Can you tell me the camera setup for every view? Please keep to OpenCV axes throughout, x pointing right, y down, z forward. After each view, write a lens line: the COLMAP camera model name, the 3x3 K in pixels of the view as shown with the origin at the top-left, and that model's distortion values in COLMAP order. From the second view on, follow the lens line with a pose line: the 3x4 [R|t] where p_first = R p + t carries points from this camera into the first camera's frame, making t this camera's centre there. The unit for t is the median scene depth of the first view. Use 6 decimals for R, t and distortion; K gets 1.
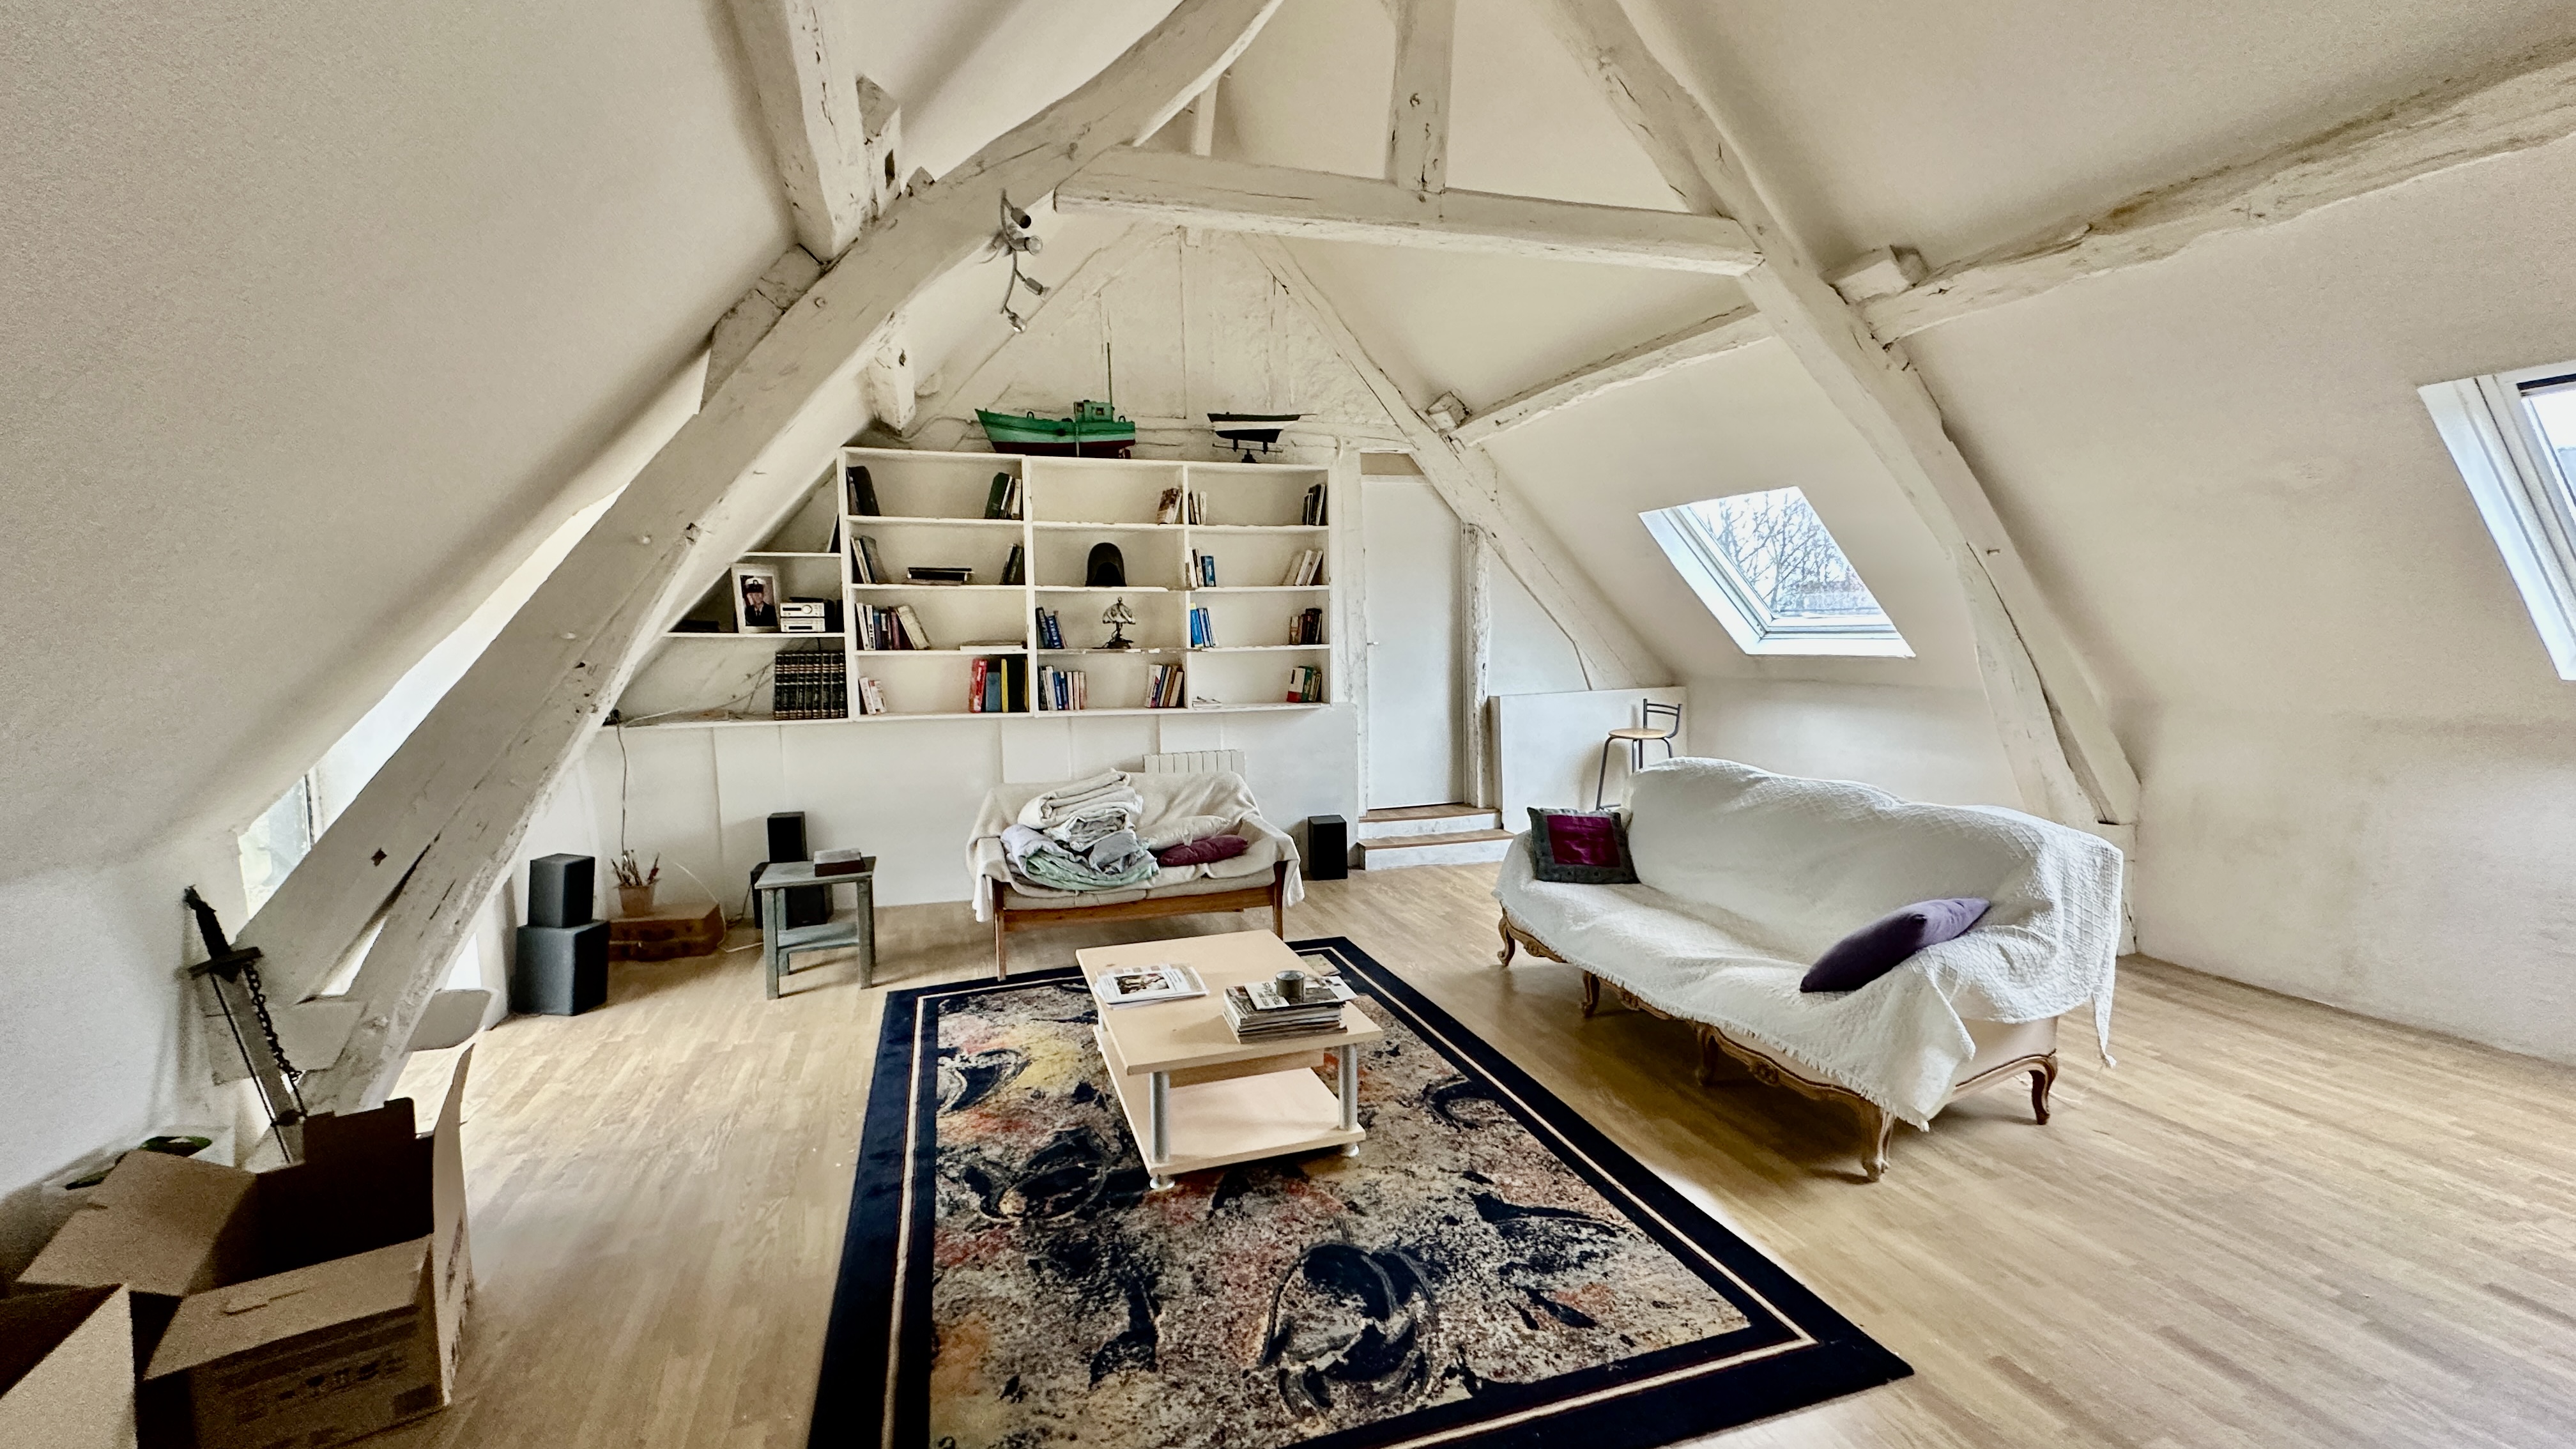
lens RADIAL K [[1029.8, 0, 1283.1], [0, 1029.8, 717.7], [0, 0, 1]] dist [0.001073, 0.000166]
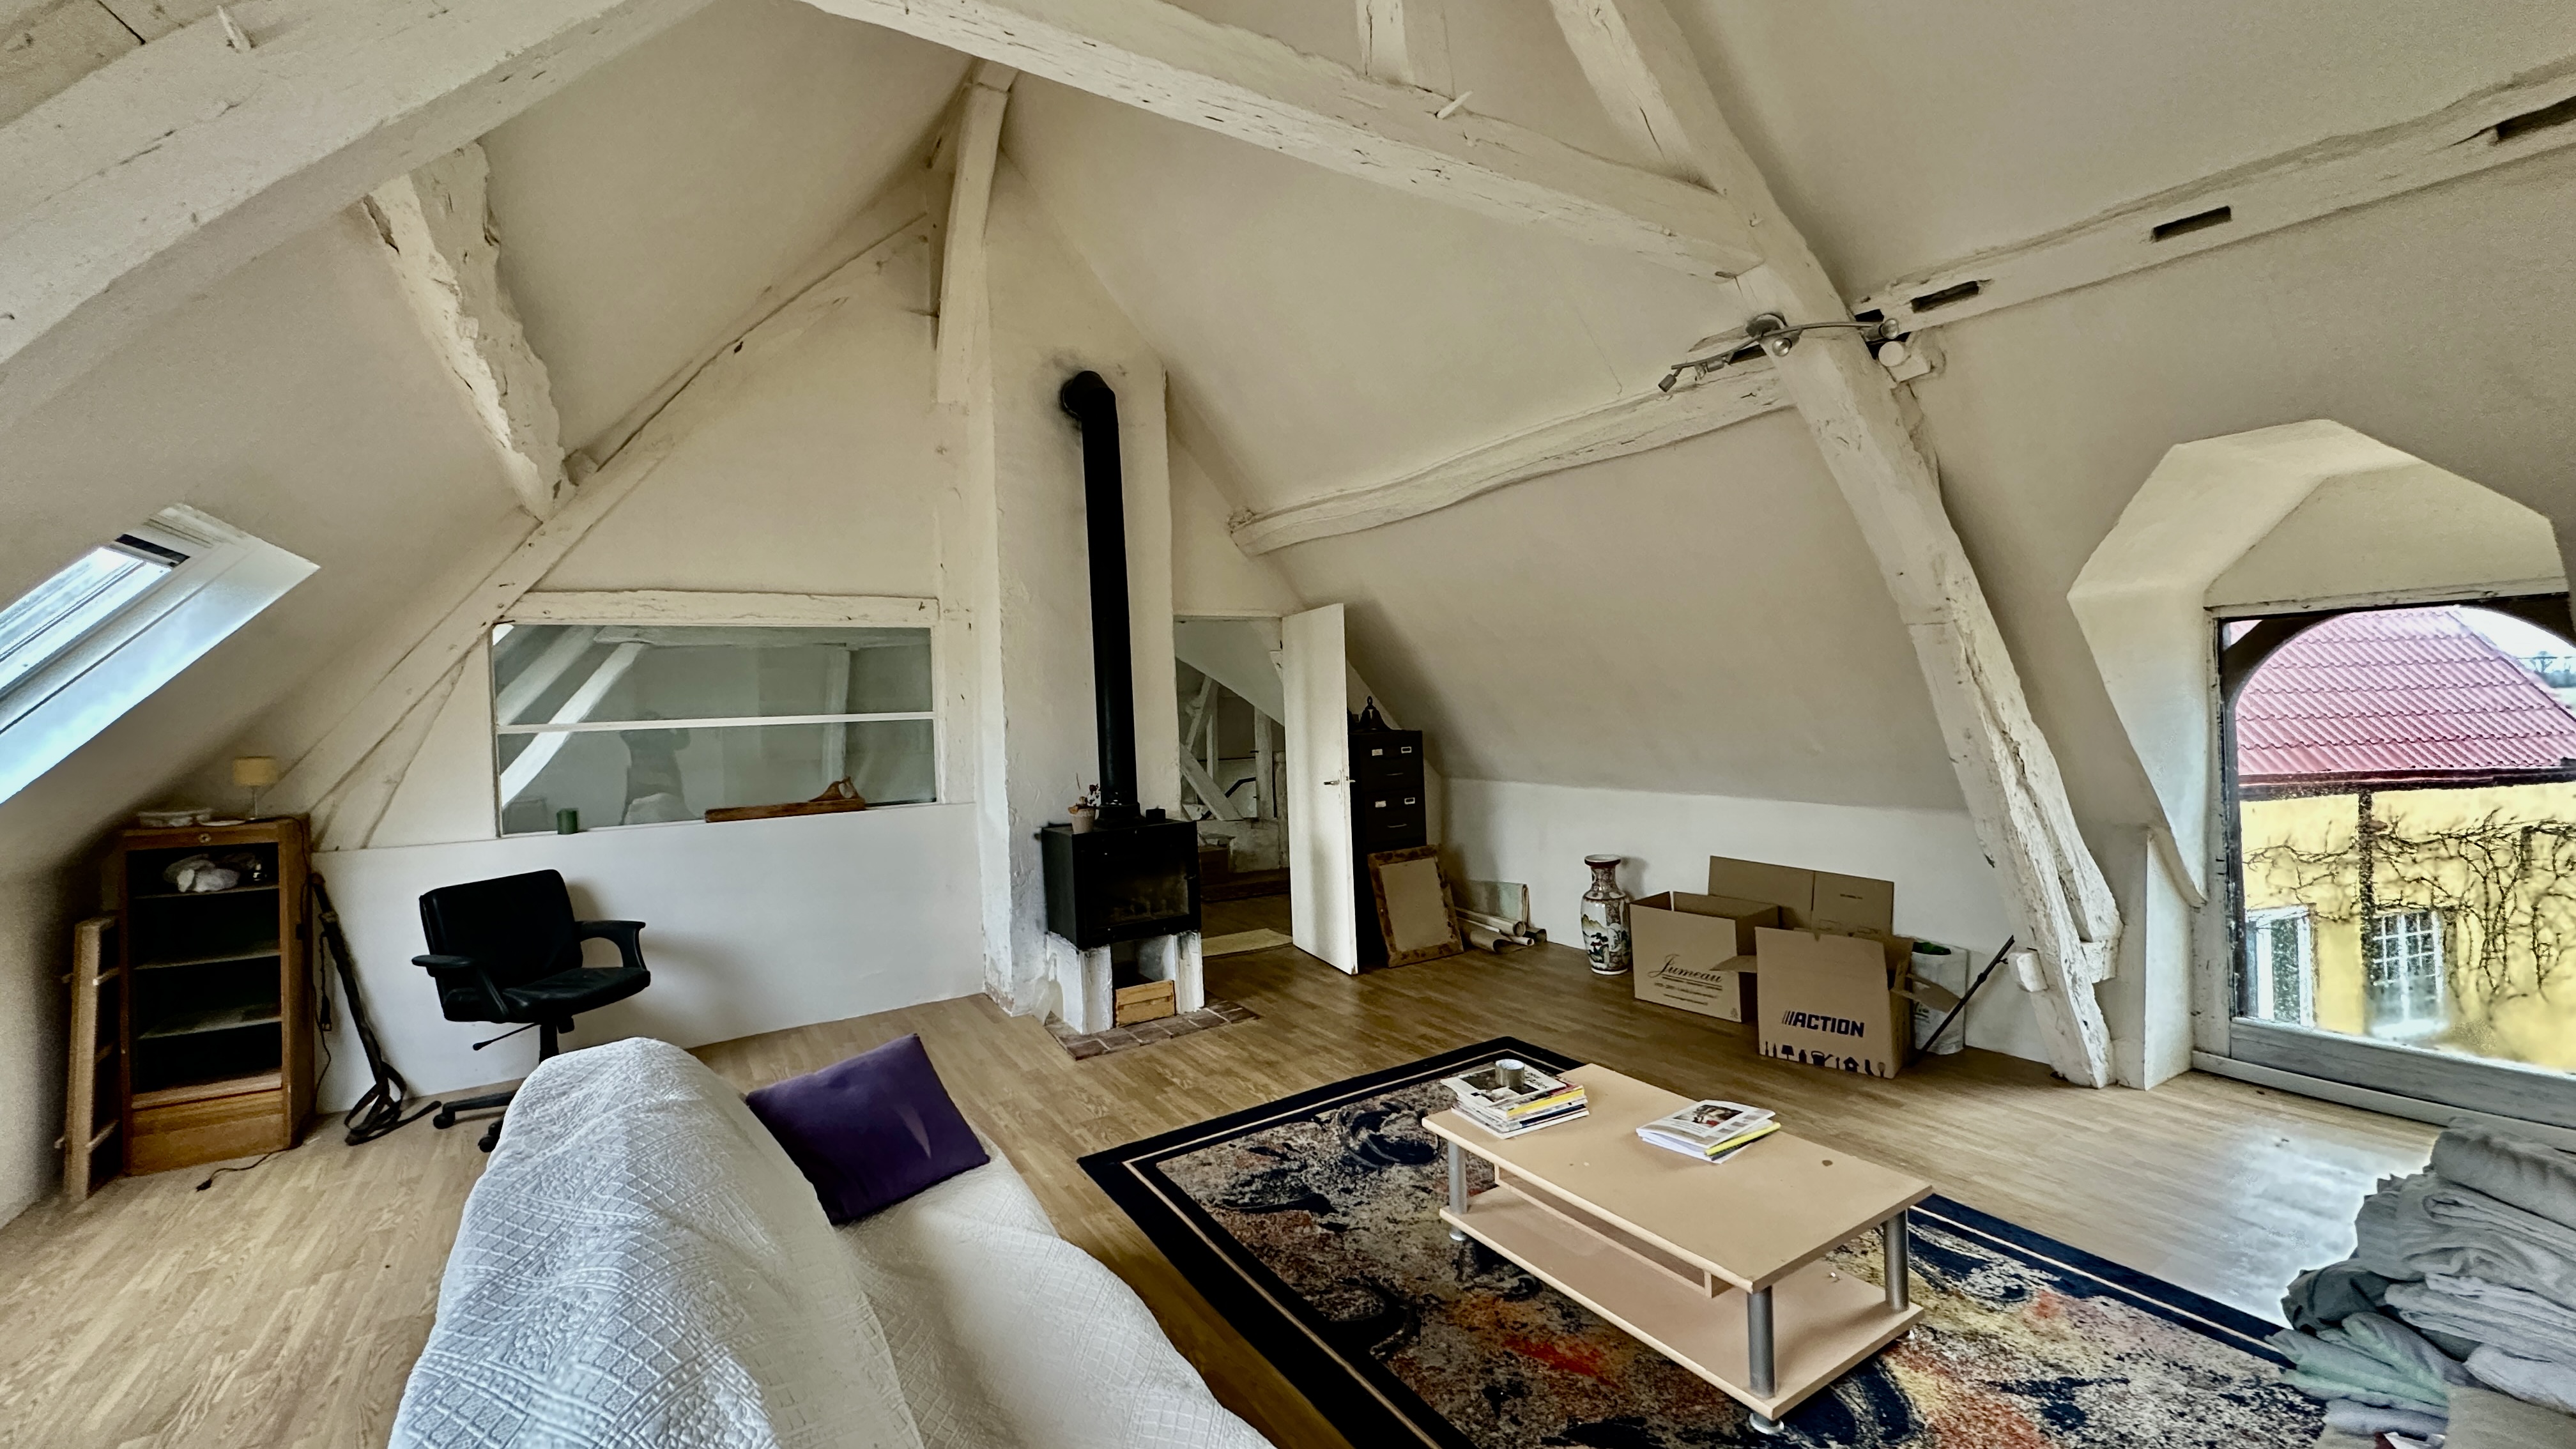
lens RADIAL K [[1029.8, 0, 1294.9], [0, 1029.8, 710.3], [0, 0, 1]] dist [0.001073, 0.000166]
pose [[-0.969181, 0.050735, -0.241069, 0.546782], [0.029524, 0.995432, 0.090798, -0.246381], [0.244574, 0.080882, -0.966251, 2.355165]]
